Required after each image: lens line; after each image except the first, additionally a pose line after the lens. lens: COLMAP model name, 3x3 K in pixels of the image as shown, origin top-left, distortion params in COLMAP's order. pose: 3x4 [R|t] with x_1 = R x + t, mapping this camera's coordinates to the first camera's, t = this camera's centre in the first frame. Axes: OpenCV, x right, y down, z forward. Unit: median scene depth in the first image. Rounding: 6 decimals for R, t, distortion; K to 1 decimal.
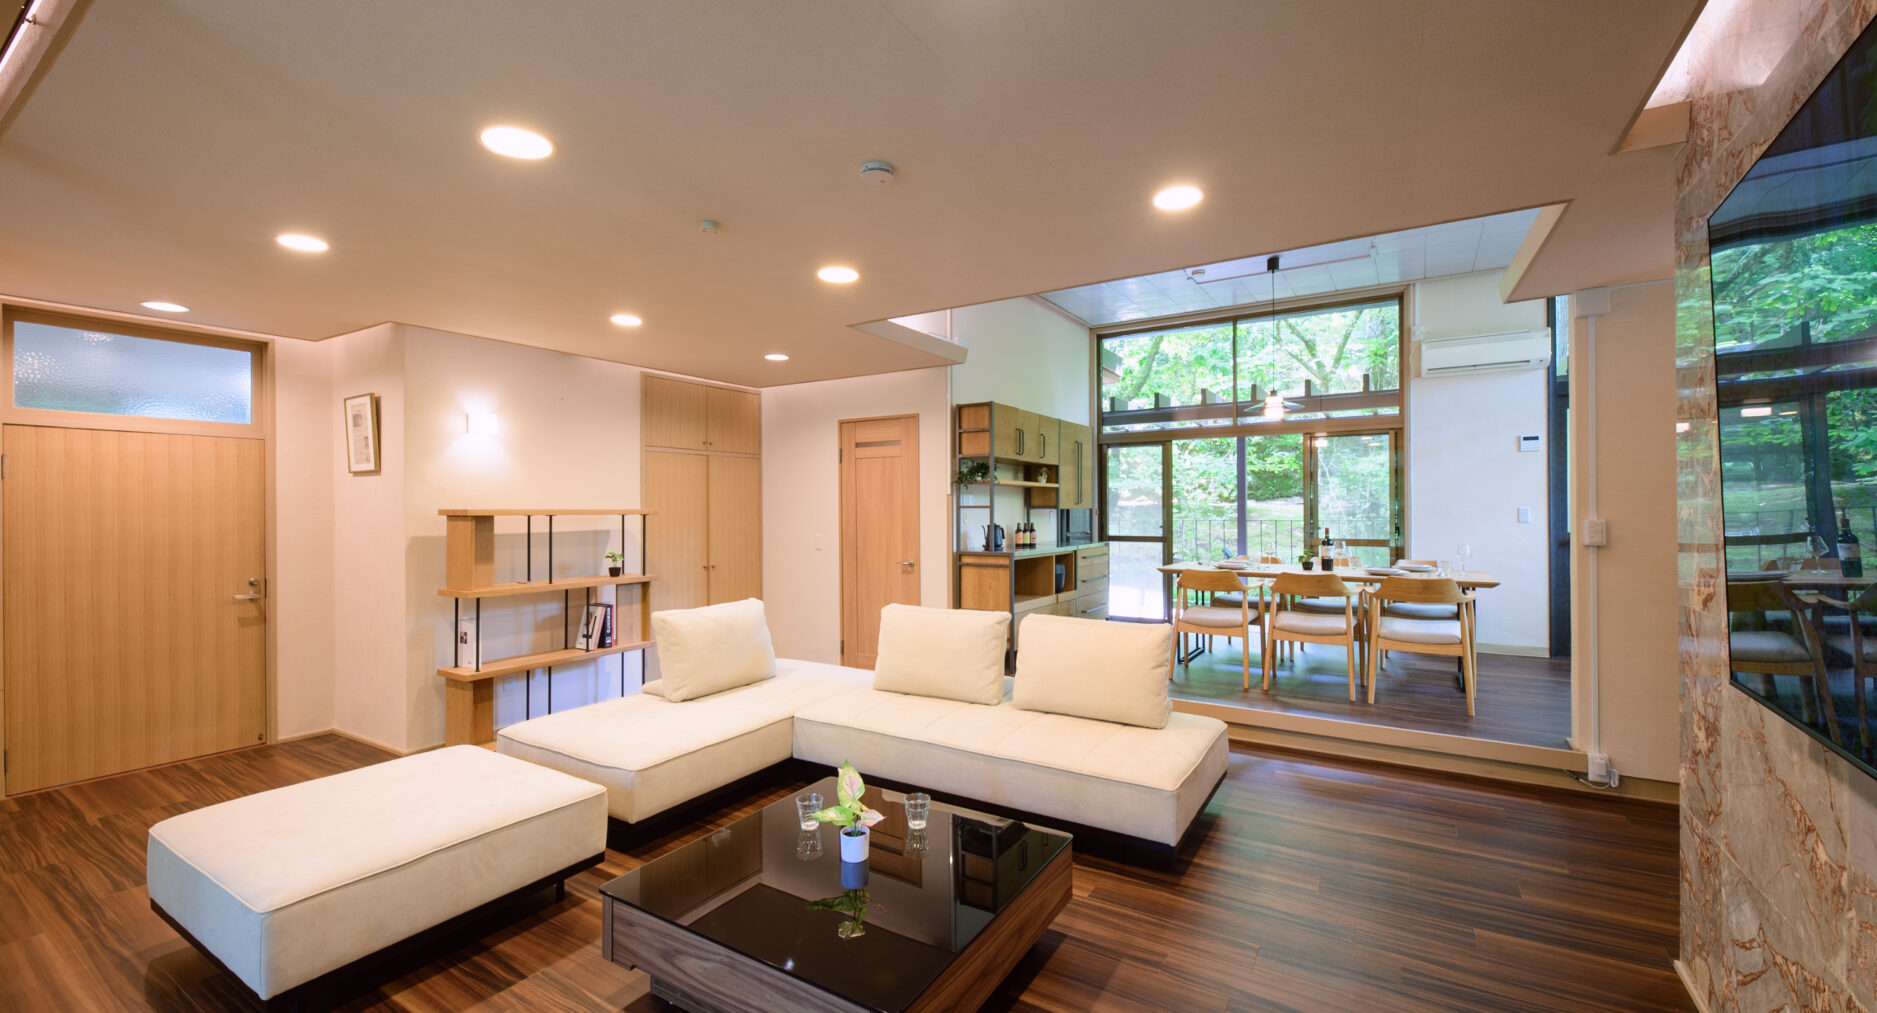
lens RADIAL K [[750.6, 0, 928.4], [0, 750.6, 505.0], [0, 0, 1]] dist [0.015684, -0.009005]
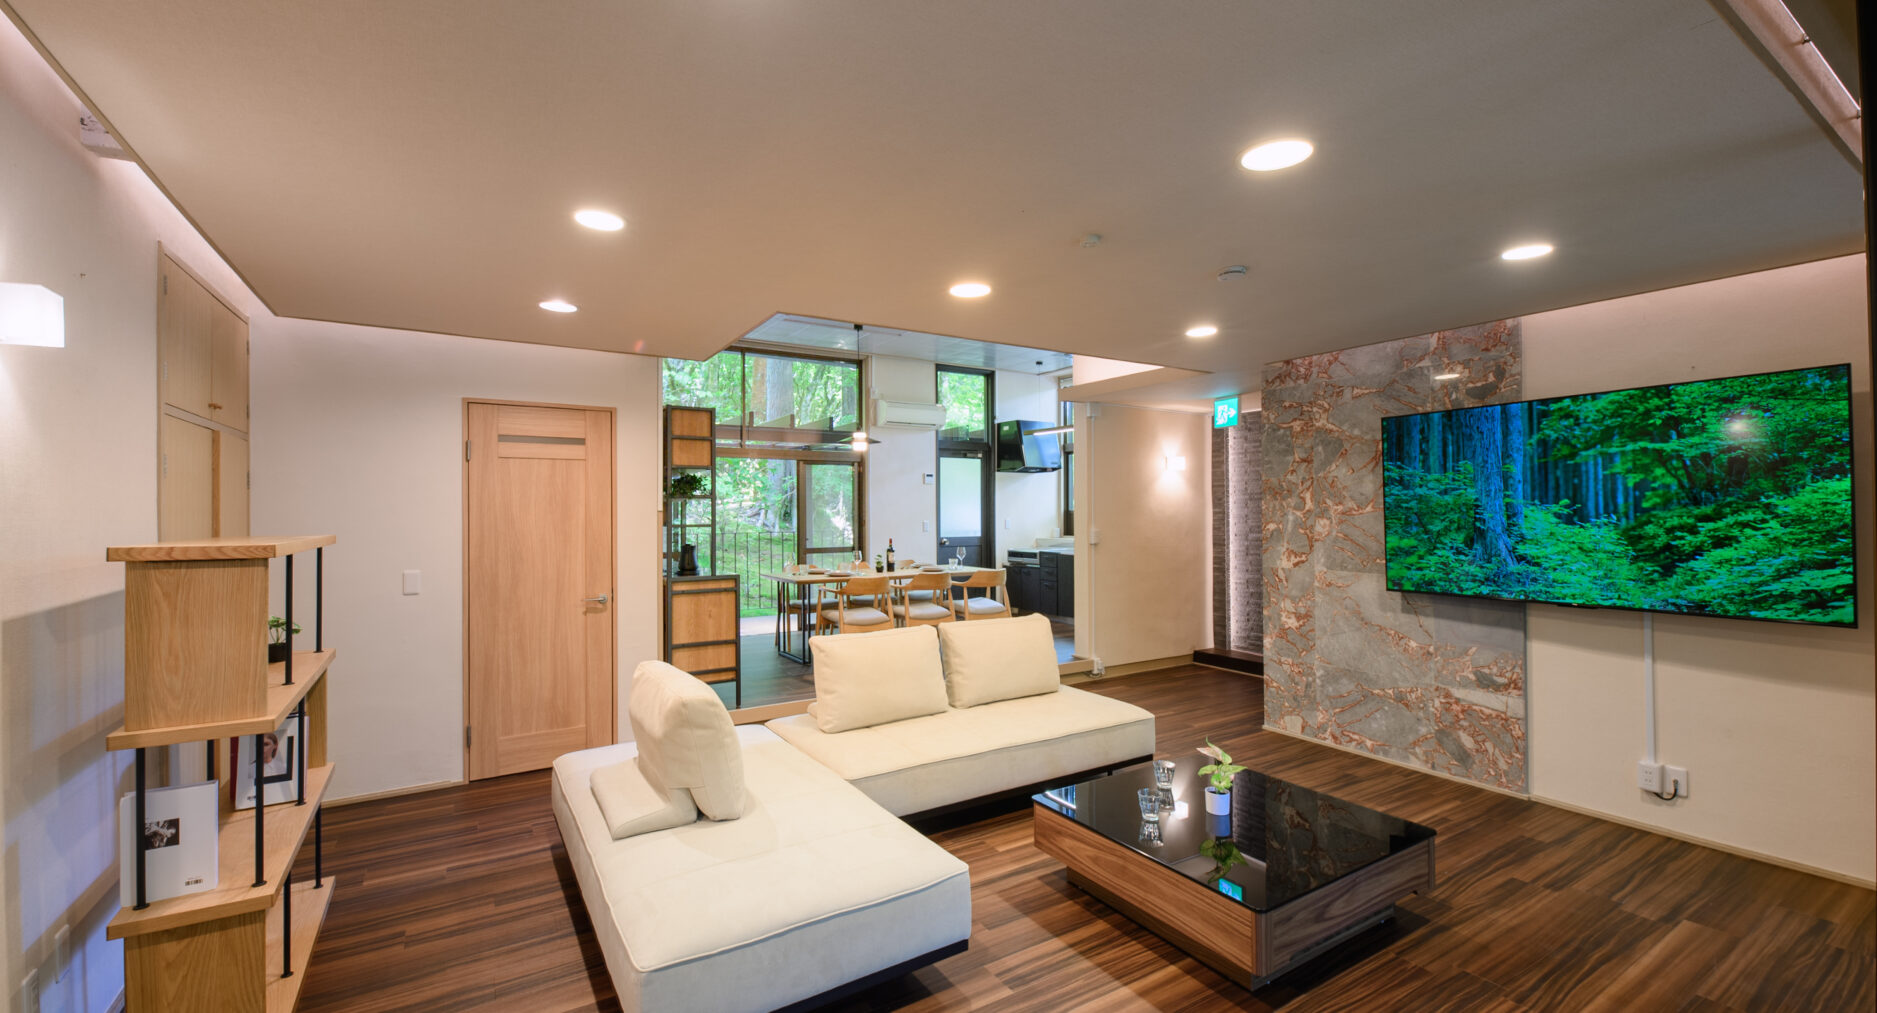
lens RADIAL K [[750.6, 0, 926.9], [0, 750.6, 508.6], [0, 0, 1]] dist [0.015684, -0.009005]
pose [[0.436690, 0.008967, 0.899567, -0.593225], [-0.000889, 0.999954, -0.009536, -0.008621], [-0.899611, 0.003365, 0.436678, 0.368550]]
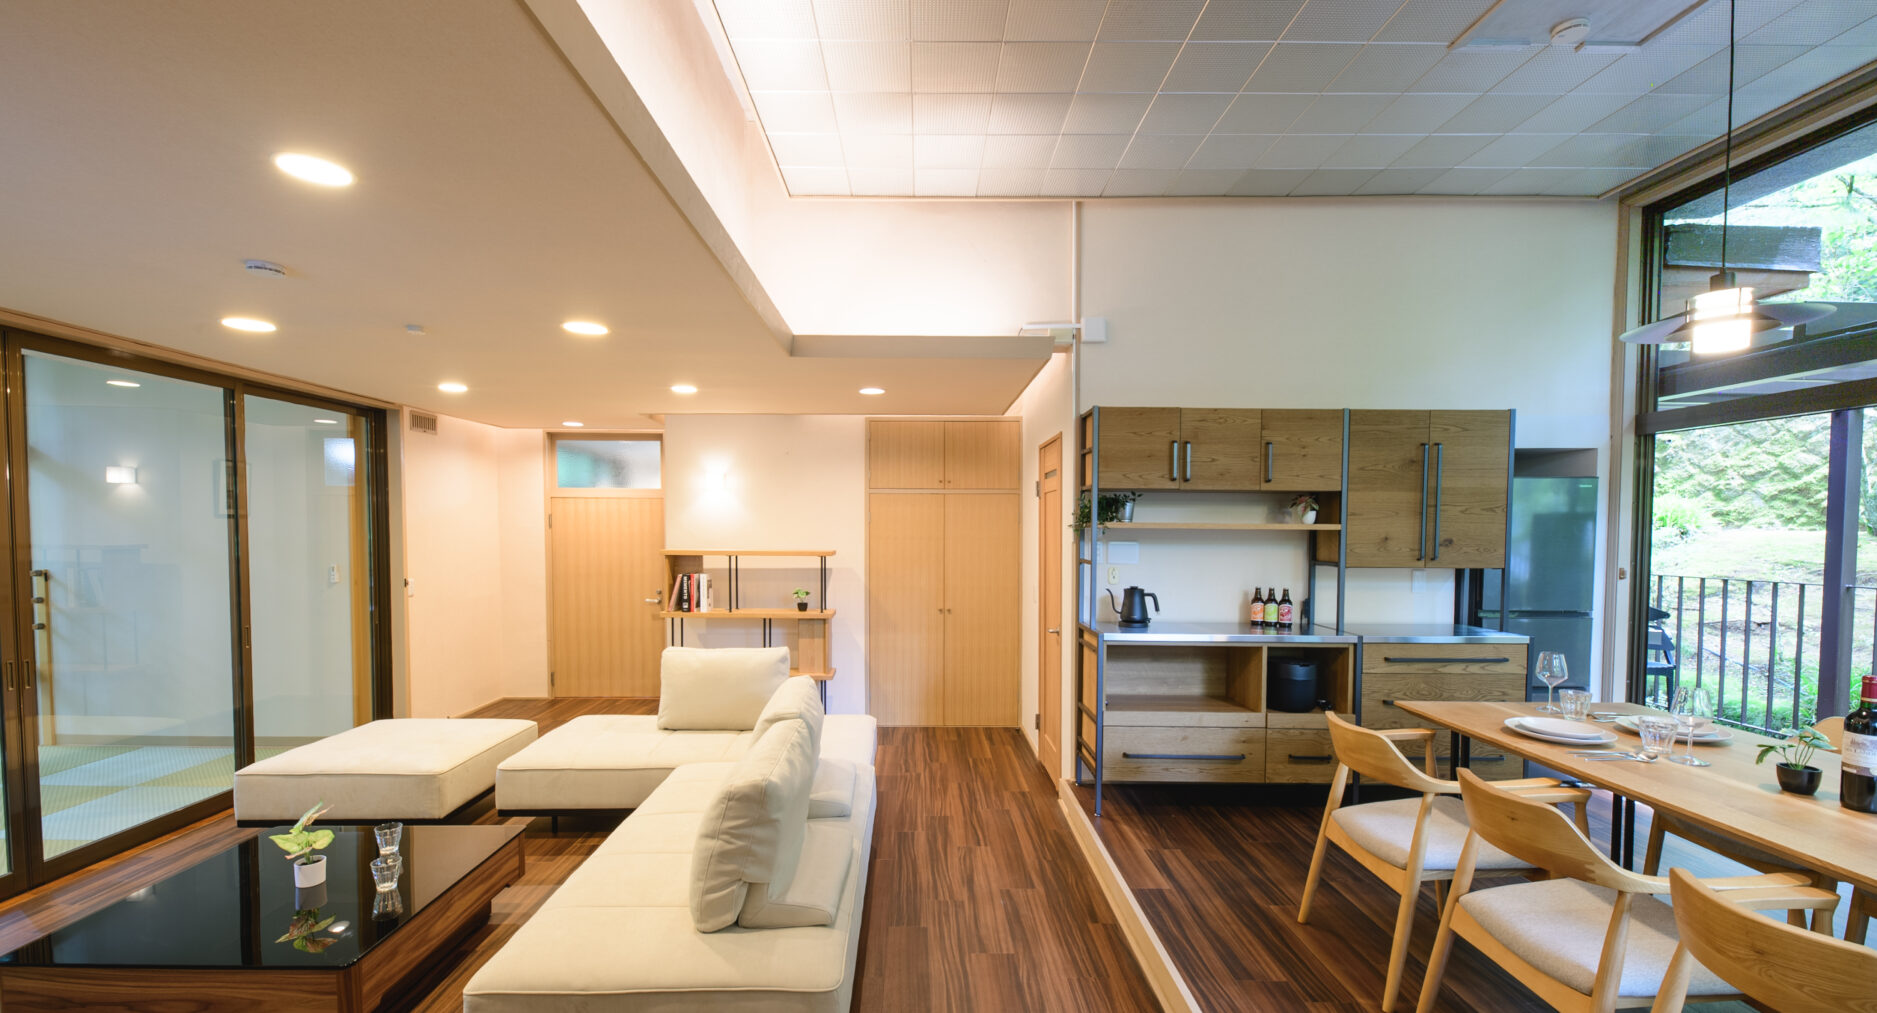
lens RADIAL K [[750.6, 0, 911.7], [0, 750.6, 568.3], [0, 0, 1]] dist [0.015684, -0.009005]
pose [[0.547587, 0.052647, -0.835091, 0.544006], [-0.003171, 0.998142, 0.060847, -0.032812], [0.836743, -0.030671, 0.546737, 0.477232]]
